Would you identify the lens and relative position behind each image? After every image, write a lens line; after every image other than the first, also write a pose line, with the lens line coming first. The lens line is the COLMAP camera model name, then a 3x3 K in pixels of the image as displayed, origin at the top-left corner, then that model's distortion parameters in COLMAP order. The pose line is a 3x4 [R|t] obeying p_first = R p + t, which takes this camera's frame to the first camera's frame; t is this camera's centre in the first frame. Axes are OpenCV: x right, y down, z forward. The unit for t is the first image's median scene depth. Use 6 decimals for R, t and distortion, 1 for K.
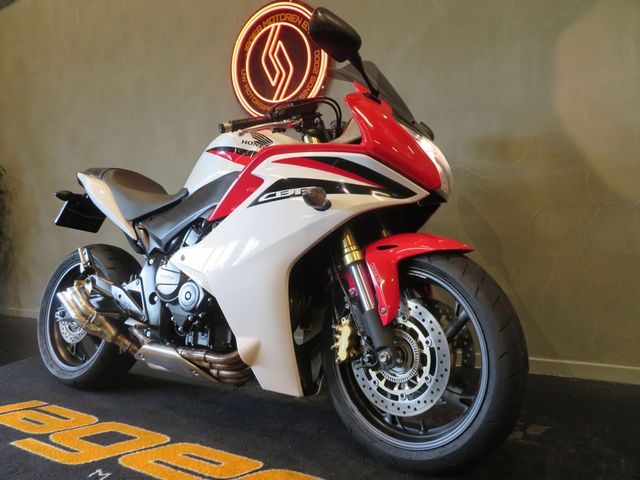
lens RADIAL K [[458.4, 0, 317.3], [0, 458.4, 237.3], [0, 0, 1]] dist [-0.005297, 0.002124]
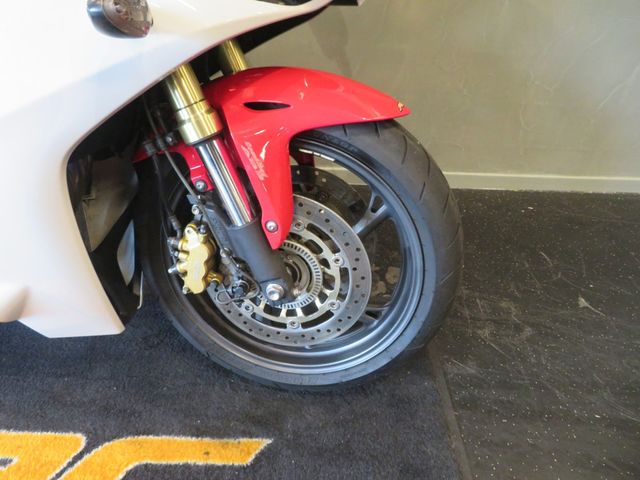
lens RADIAL K [[458.4, 0, 316.9], [0, 458.4, 241.7], [0, 0, 1]] dist [-0.005297, 0.002124]
pose [[0.855997, -0.223880, 0.465990, -0.076010], [-0.077422, 0.835690, 0.543717, -0.133002], [-0.511150, -0.501498, 0.698015, 0.502381]]
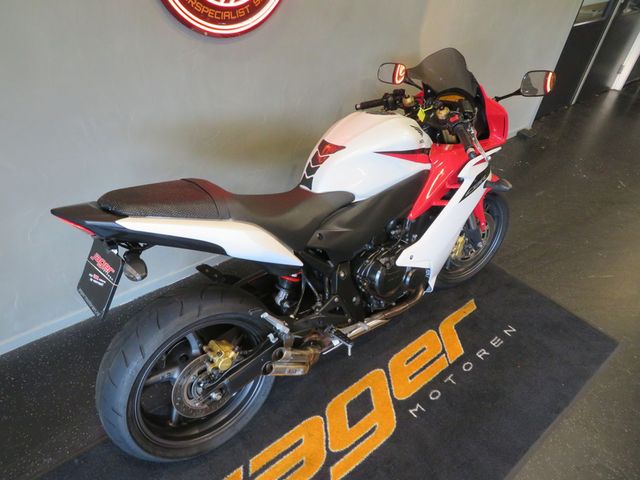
lens RADIAL K [[458.4, 0, 317.3], [0, 458.4, 238.7], [0, 0, 1]] dist [-0.005297, 0.002124]
pose [[0.333029, -0.512466, 0.791499, -1.444333], [-0.056818, 0.826984, 0.559348, -0.724552], [-0.941203, -0.231250, 0.246293, 1.056771]]
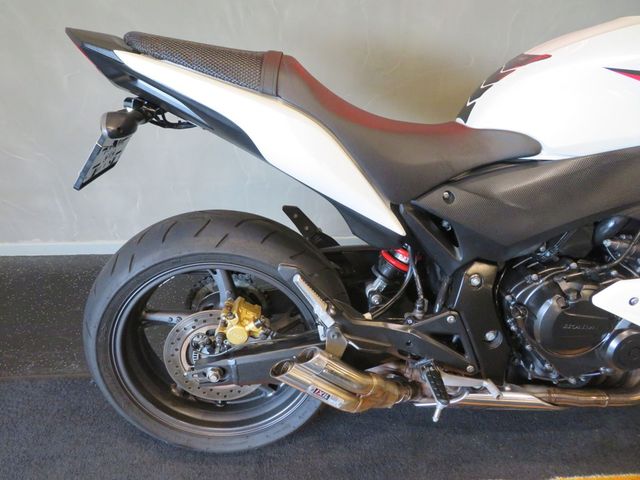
lens RADIAL K [[458.4, 0, 319.5], [0, 458.4, 242.1], [0, 0, 1]] dist [-0.005297, 0.002124]
pose [[0.825456, -0.267059, 0.497295, -1.003807], [-0.038972, 0.851933, 0.522198, -0.348750], [-0.563120, -0.450432, 0.692825, 0.951315]]
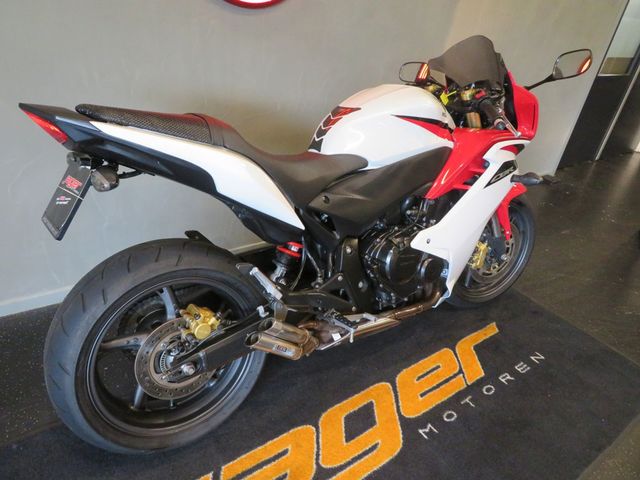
lens RADIAL K [[458.4, 0, 316.8], [0, 458.4, 239.4], [0, 0, 1]] dist [-0.005297, 0.002124]
pose [[0.389006, -0.359240, 0.848304, -1.431192], [-0.103596, 0.897934, 0.427763, -0.426203], [-0.915392, -0.254284, 0.312086, 1.011756]]
